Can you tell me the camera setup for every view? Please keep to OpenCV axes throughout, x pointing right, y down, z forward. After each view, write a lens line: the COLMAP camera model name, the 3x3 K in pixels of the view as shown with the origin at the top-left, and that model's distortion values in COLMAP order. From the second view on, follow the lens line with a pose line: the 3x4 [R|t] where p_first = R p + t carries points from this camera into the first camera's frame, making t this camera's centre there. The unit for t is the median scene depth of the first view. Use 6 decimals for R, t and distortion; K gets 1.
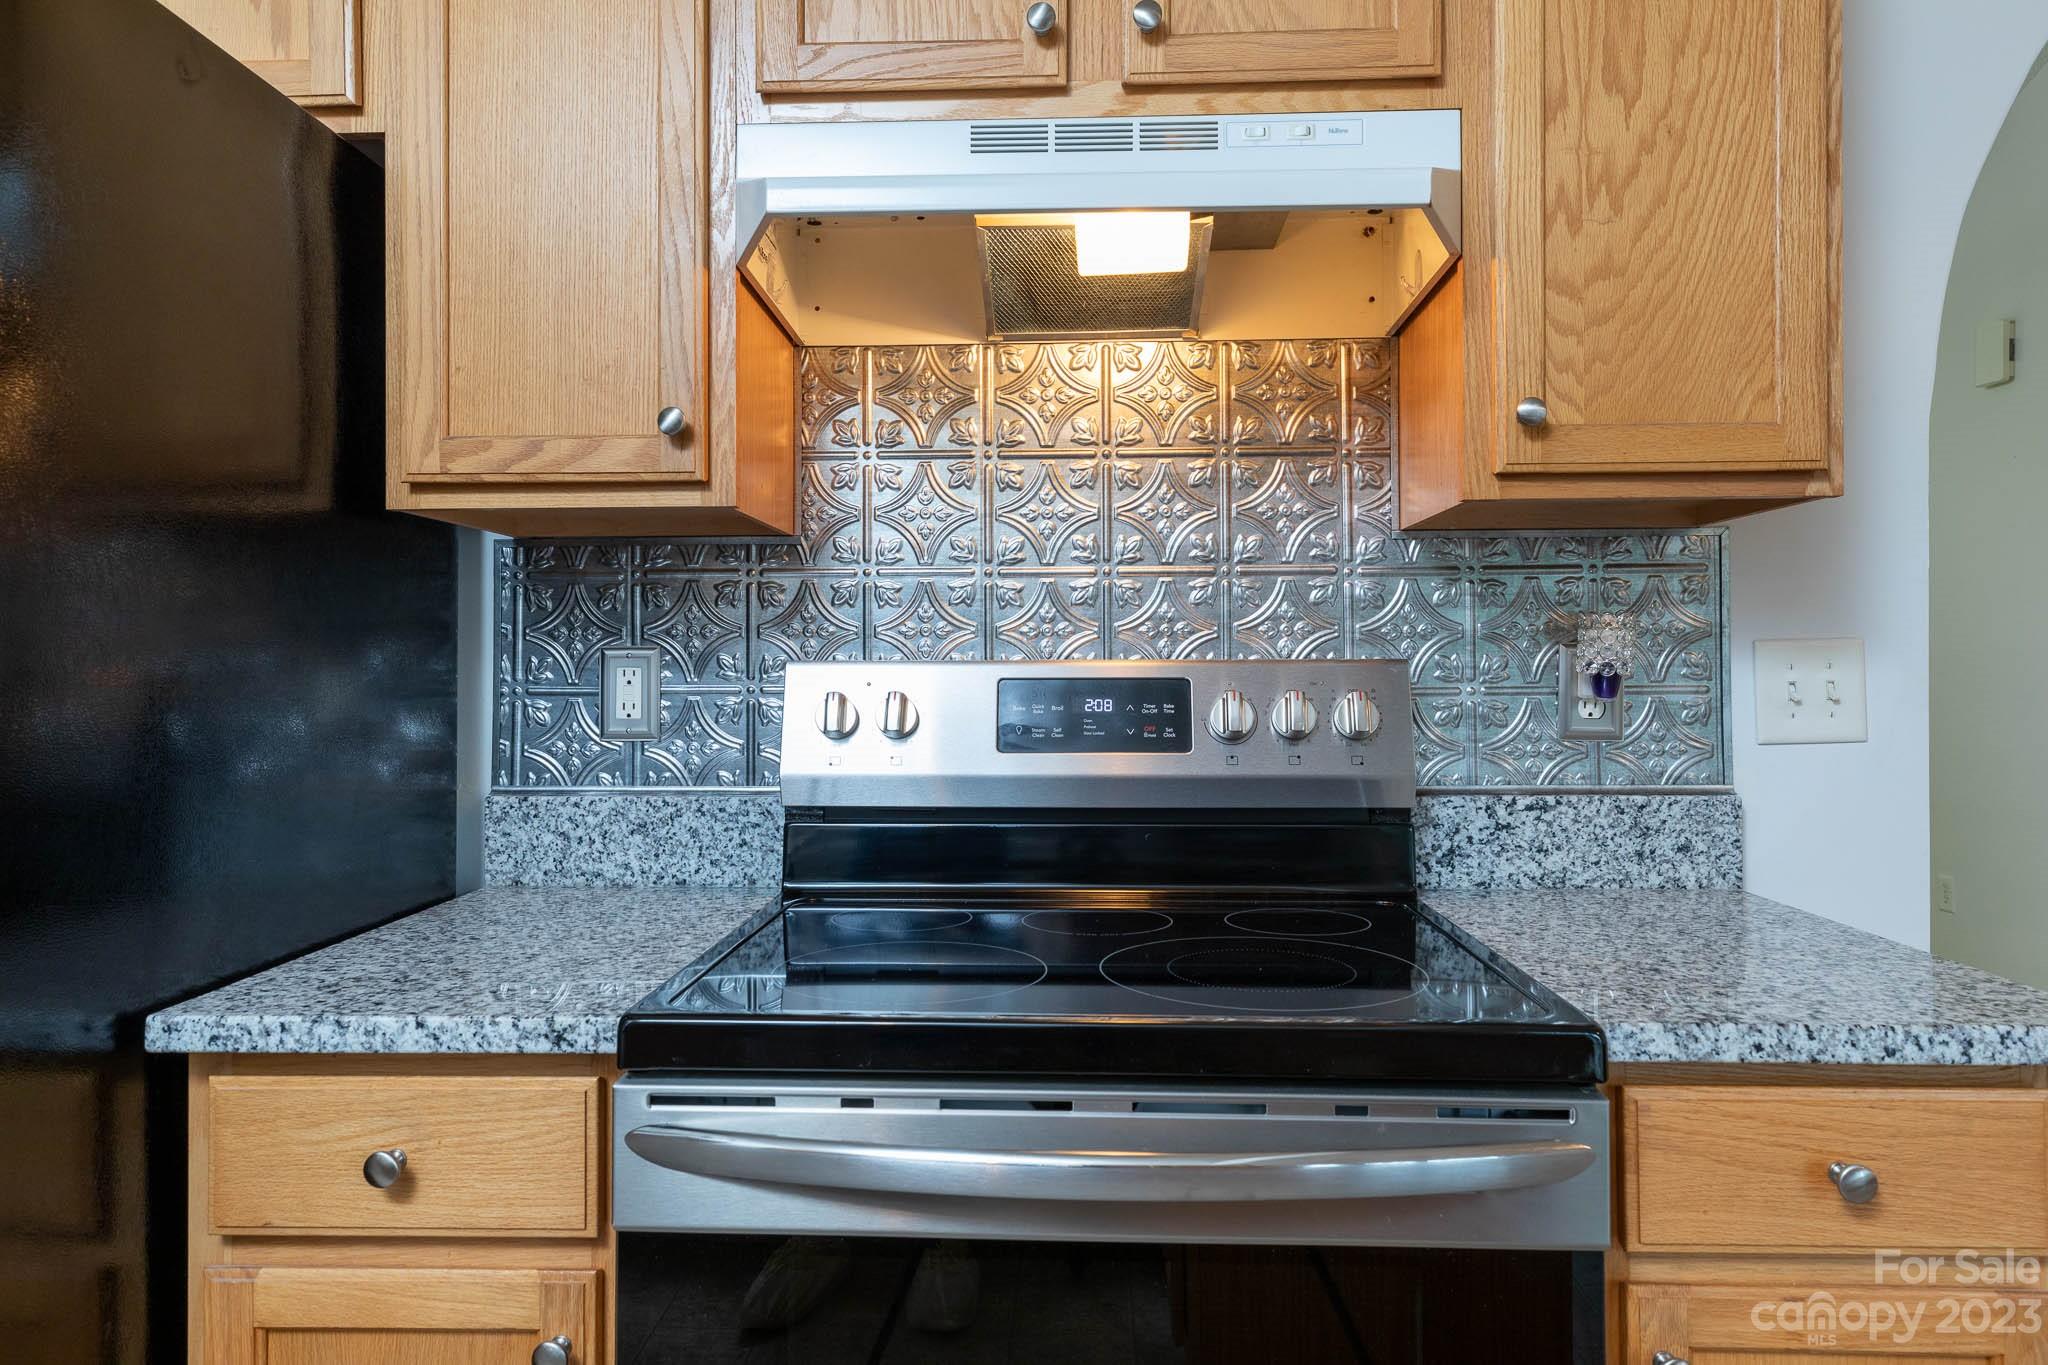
lens RADIAL K [[1329.4, 0, 1020.9], [0, 1329.4, 661.6], [0, 0, 1]] dist [0.011157, 0.000665]
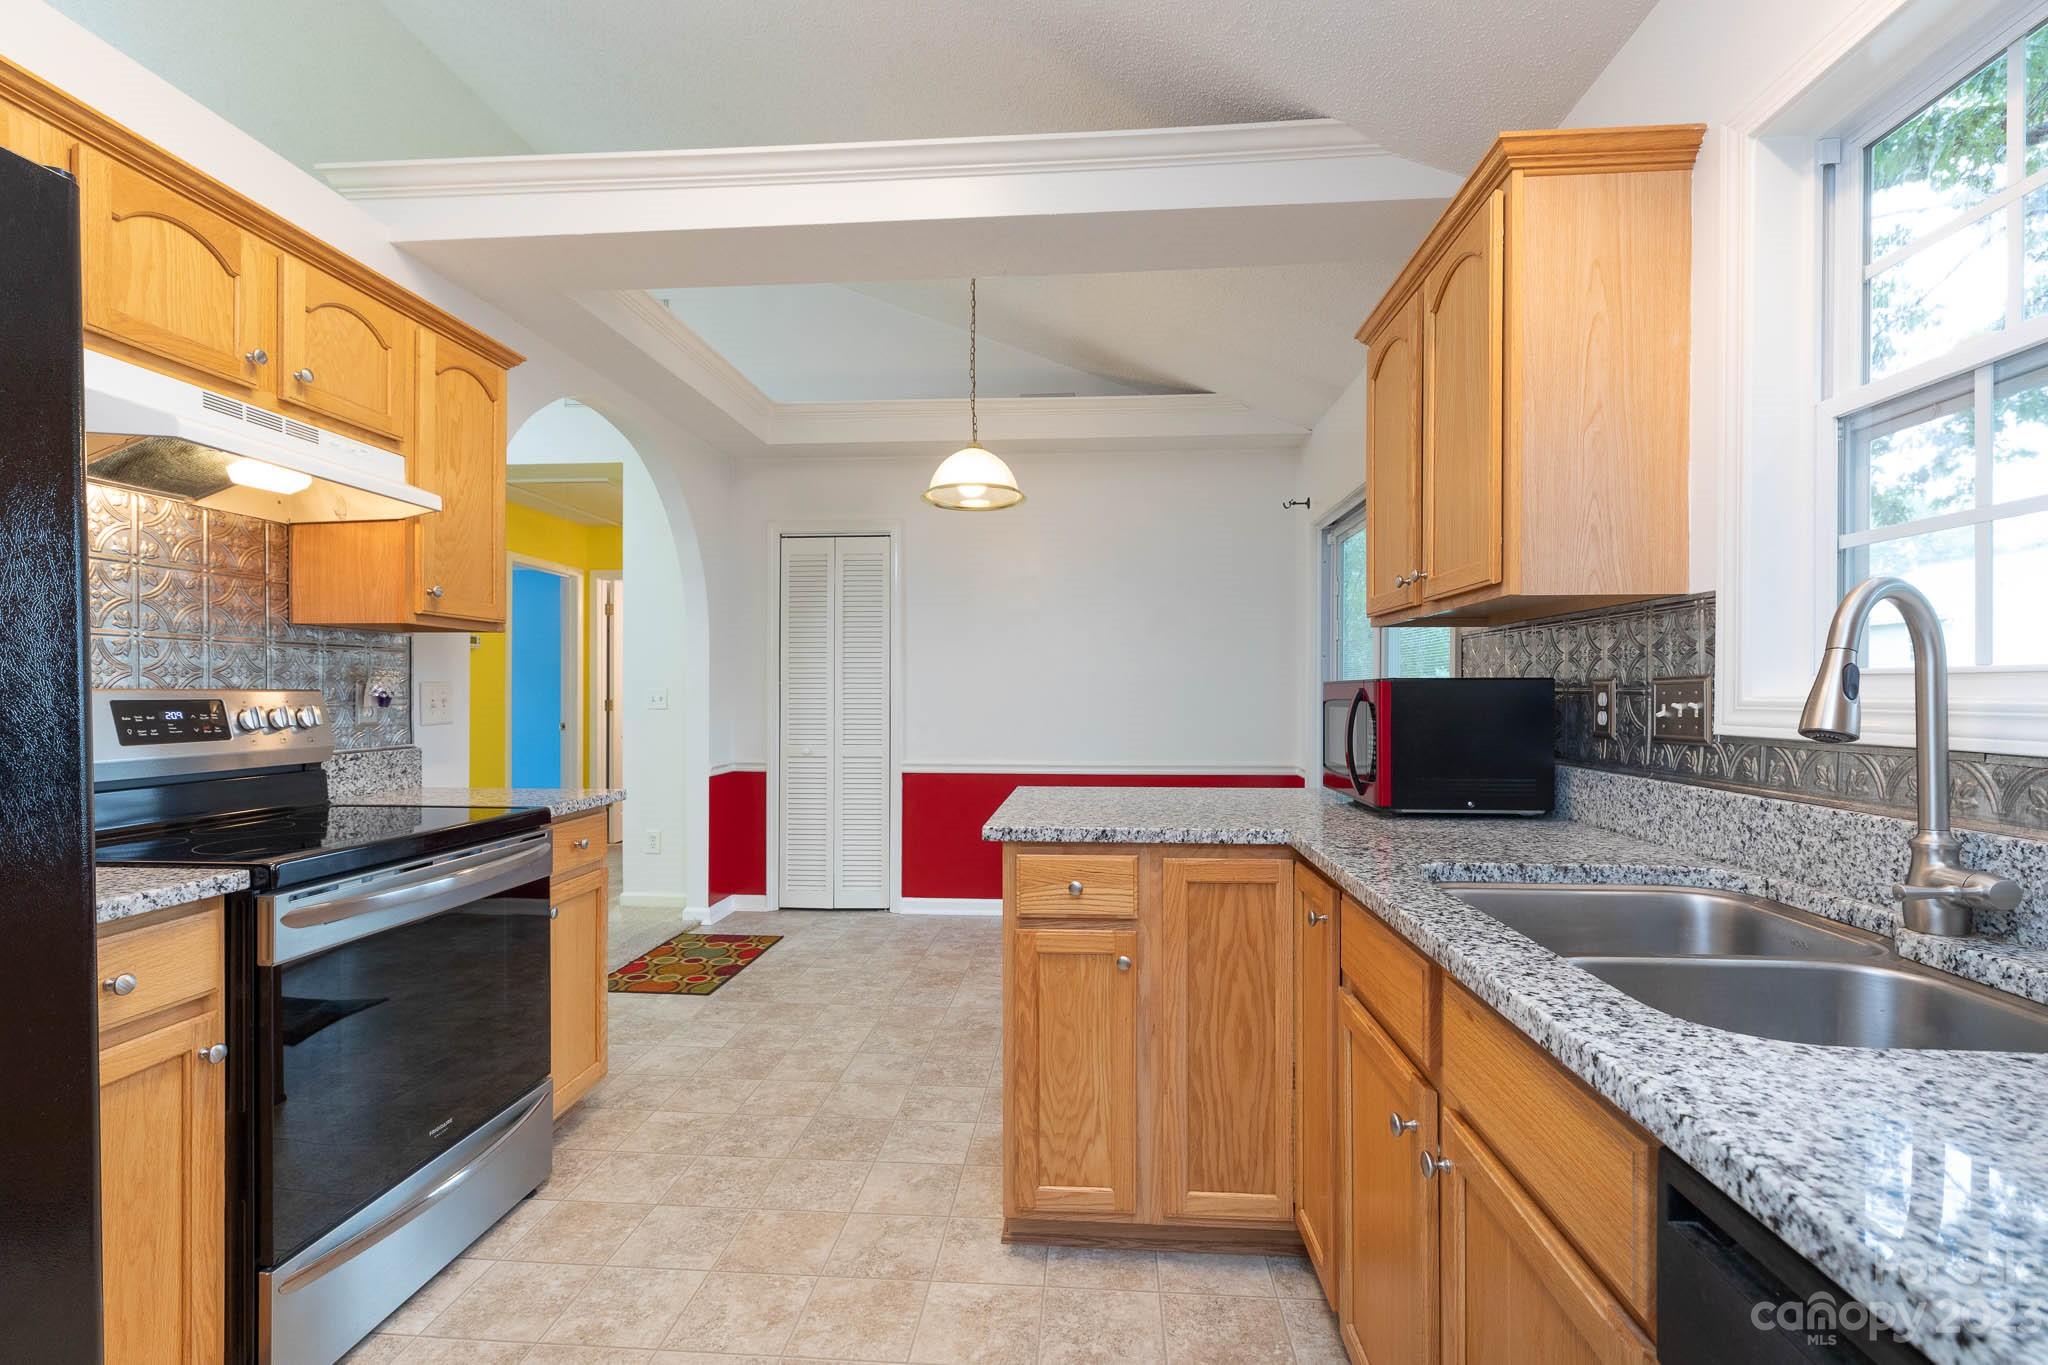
lens RADIAL K [[935.1, 0, 1025.5], [0, 935.1, 691.8], [0, 0, 1]] dist [0.010276, 0.000981]
pose [[0.041118, 0.002512, 0.999151, -1.296783], [-0.008001, 0.999966, -0.002184, -0.004225], [-0.999122, -0.007904, 0.041137, -0.168246]]
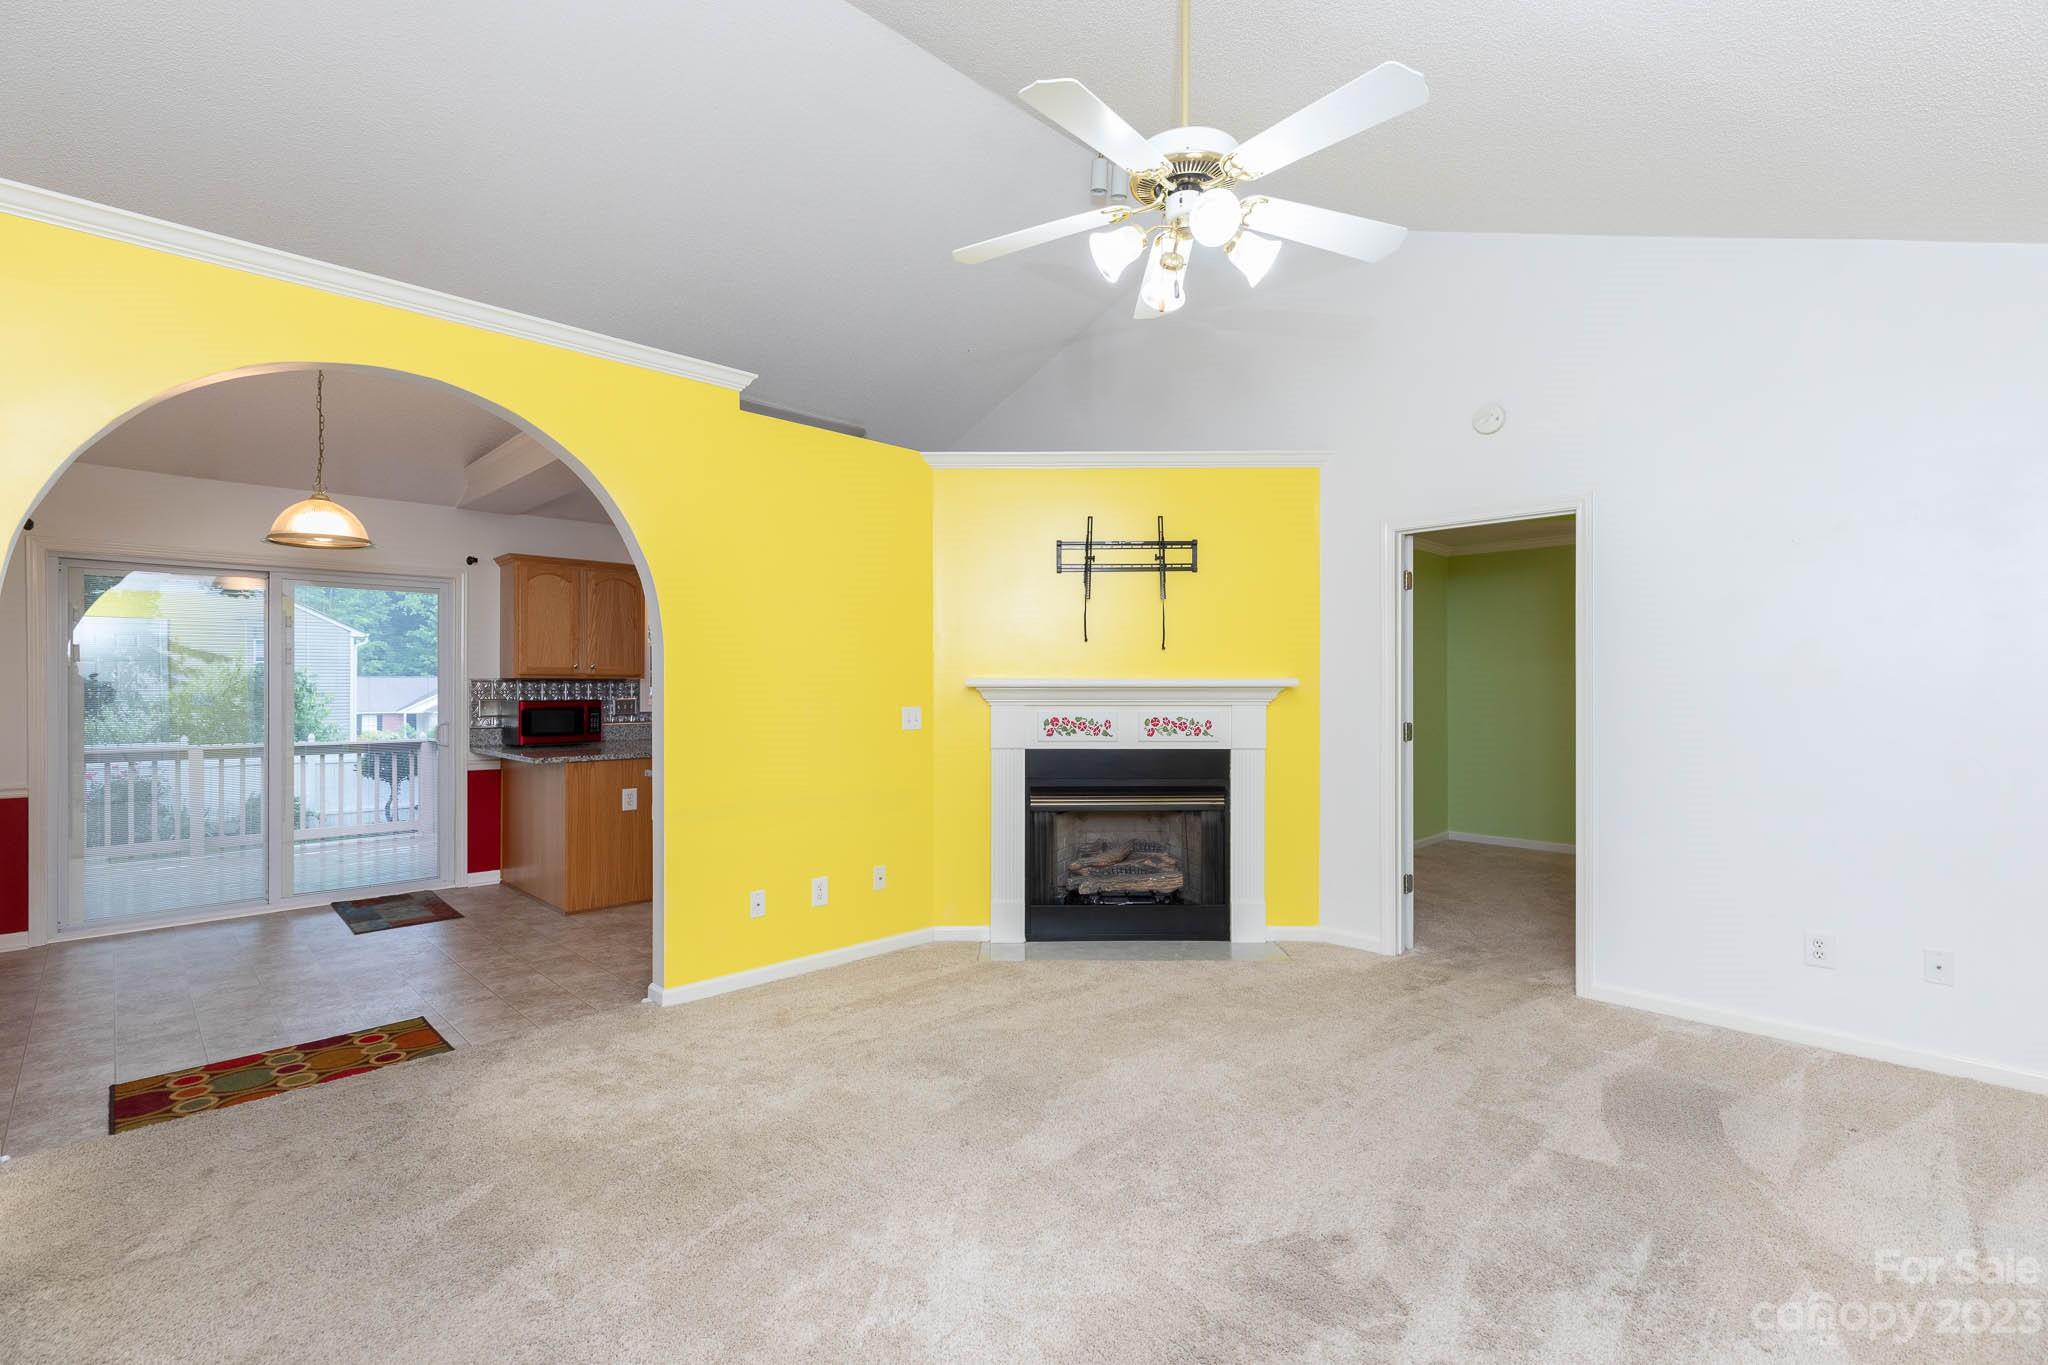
lens RADIAL K [[935.1, 0, 1036.1], [0, 935.1, 681.0], [0, 0, 1]] dist [0.010276, 0.000981]
pose [[-0.676251, -0.000352, -0.736672, 2.122969], [0.007314, 0.999947, -0.007193, -0.075270], [0.736635, -0.010252, -0.676212, 3.956641]]
